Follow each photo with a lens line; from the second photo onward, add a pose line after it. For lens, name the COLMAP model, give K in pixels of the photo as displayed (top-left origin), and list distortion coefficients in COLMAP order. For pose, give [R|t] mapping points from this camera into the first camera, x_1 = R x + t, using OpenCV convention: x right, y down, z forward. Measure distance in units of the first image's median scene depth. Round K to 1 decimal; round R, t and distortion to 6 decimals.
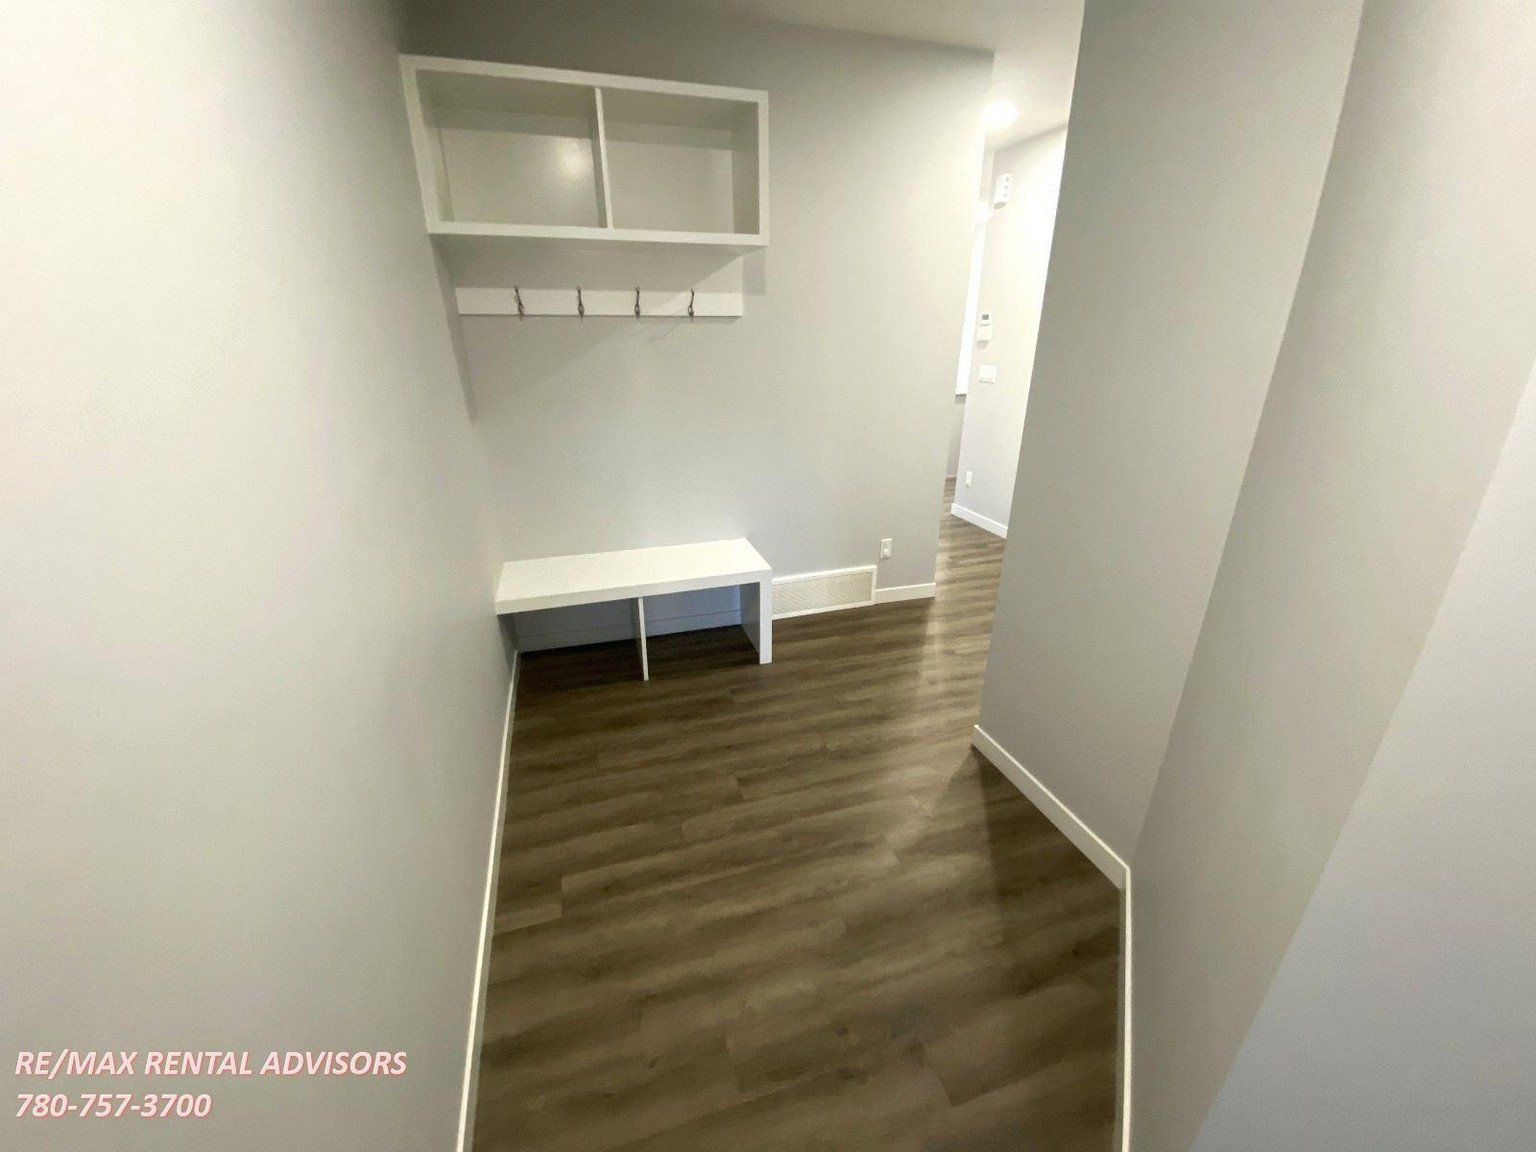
lens RADIAL K [[640.2, 0, 768.0], [0, 640.2, 576.0], [0, 0, 1]] dist [-0.001553, -0.000124]
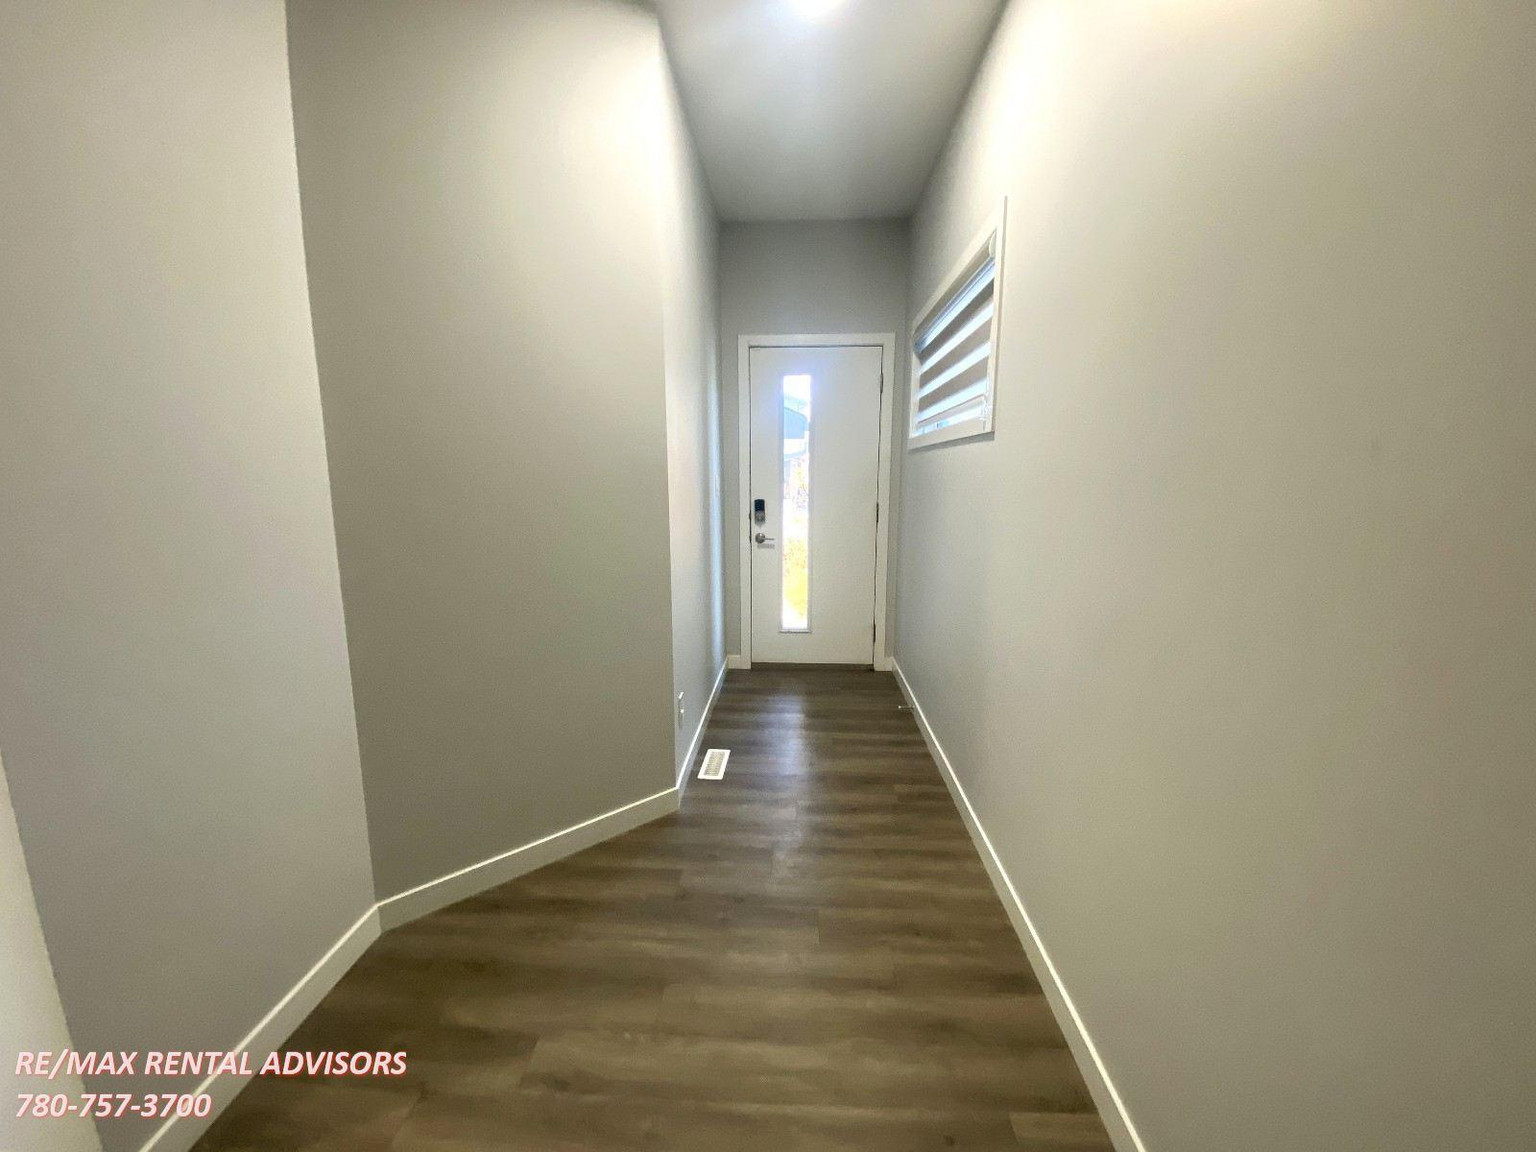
lens RADIAL K [[640.2, 0, 768.0], [0, 640.2, 576.0], [0, 0, 1]] dist [-0.001553, -0.000124]
pose [[-0.939885, -0.050240, 0.337776, -0.278566], [0.132282, 0.858331, 0.495752, -0.362035], [-0.314830, 0.510631, -0.800086, 1.326308]]
